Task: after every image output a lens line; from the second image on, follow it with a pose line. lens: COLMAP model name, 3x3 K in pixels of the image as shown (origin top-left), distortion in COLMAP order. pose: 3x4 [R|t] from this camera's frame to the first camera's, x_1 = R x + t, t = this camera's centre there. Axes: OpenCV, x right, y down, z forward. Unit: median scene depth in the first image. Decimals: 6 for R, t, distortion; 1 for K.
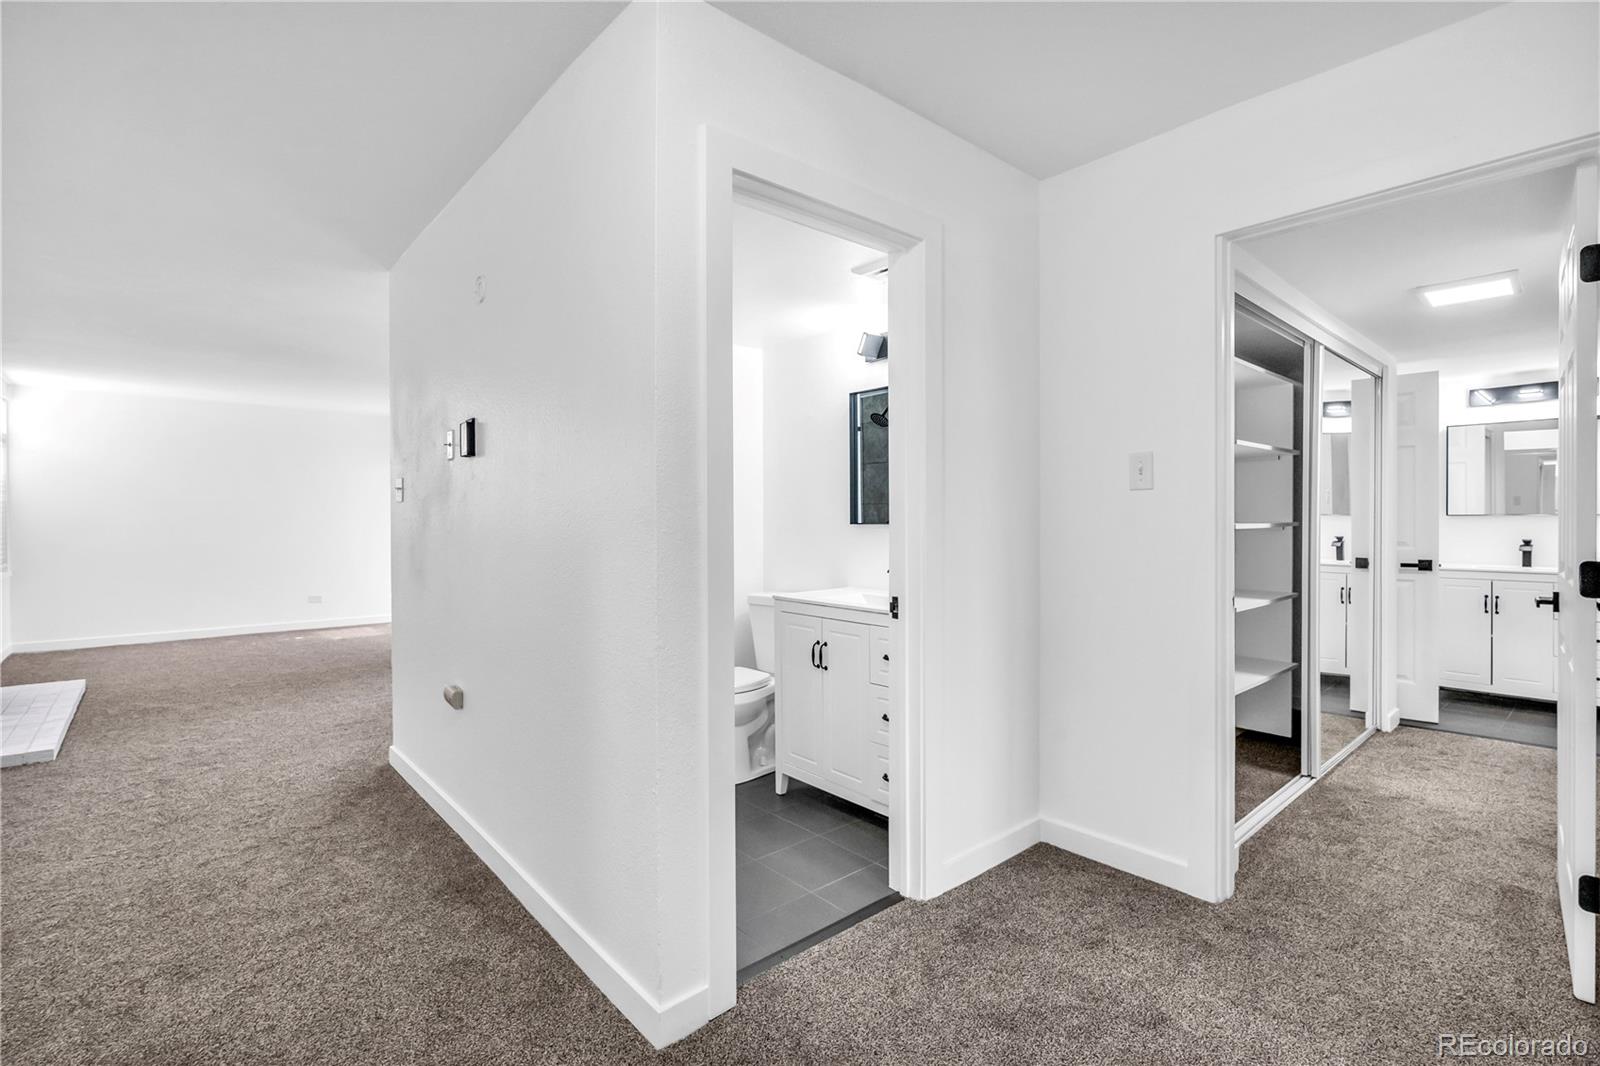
lens RADIAL K [[733.7, 0, 796.6], [0, 733.7, 526.0], [0, 0, 1]] dist [-0.005650, 0.001354]
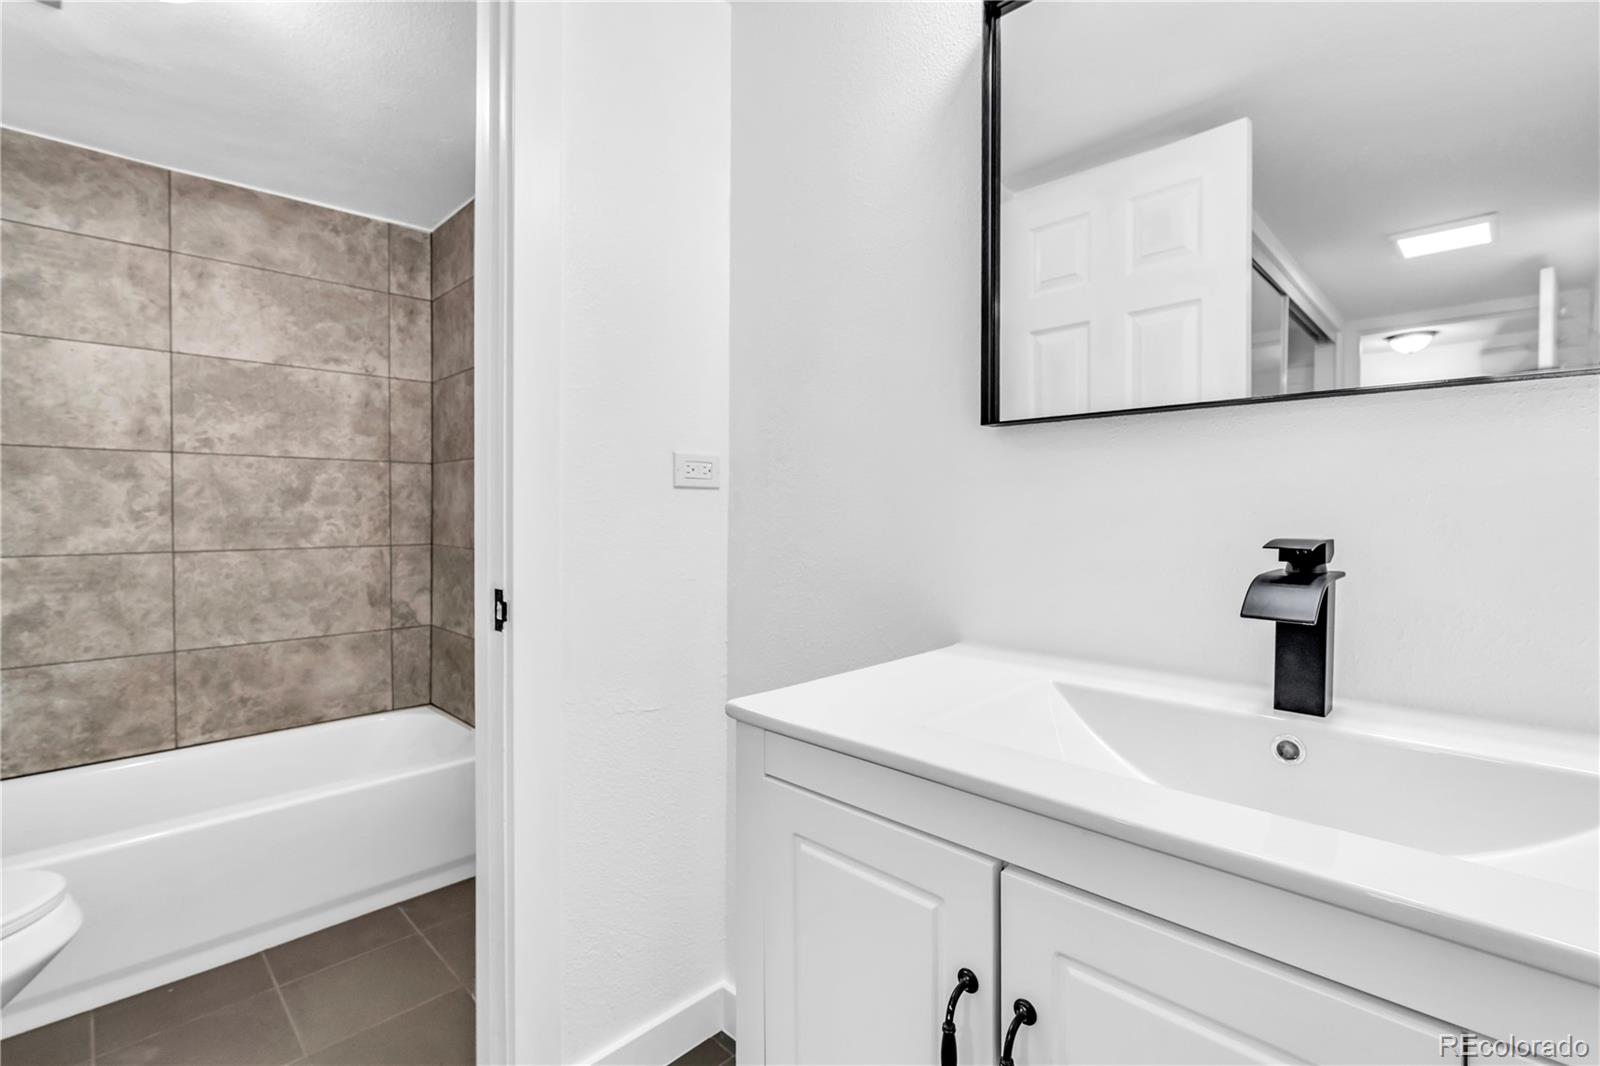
lens RADIAL K [[733.7, 0, 796.6], [0, 733.7, 526.0], [0, 0, 1]] dist [-0.005650, 0.001354]
pose [[0.996315, 0.007132, 0.085478, 0.873329], [-0.008578, 0.999826, 0.016564, 0.013146], [-0.085345, -0.017236, 0.996202, 0.847508]]
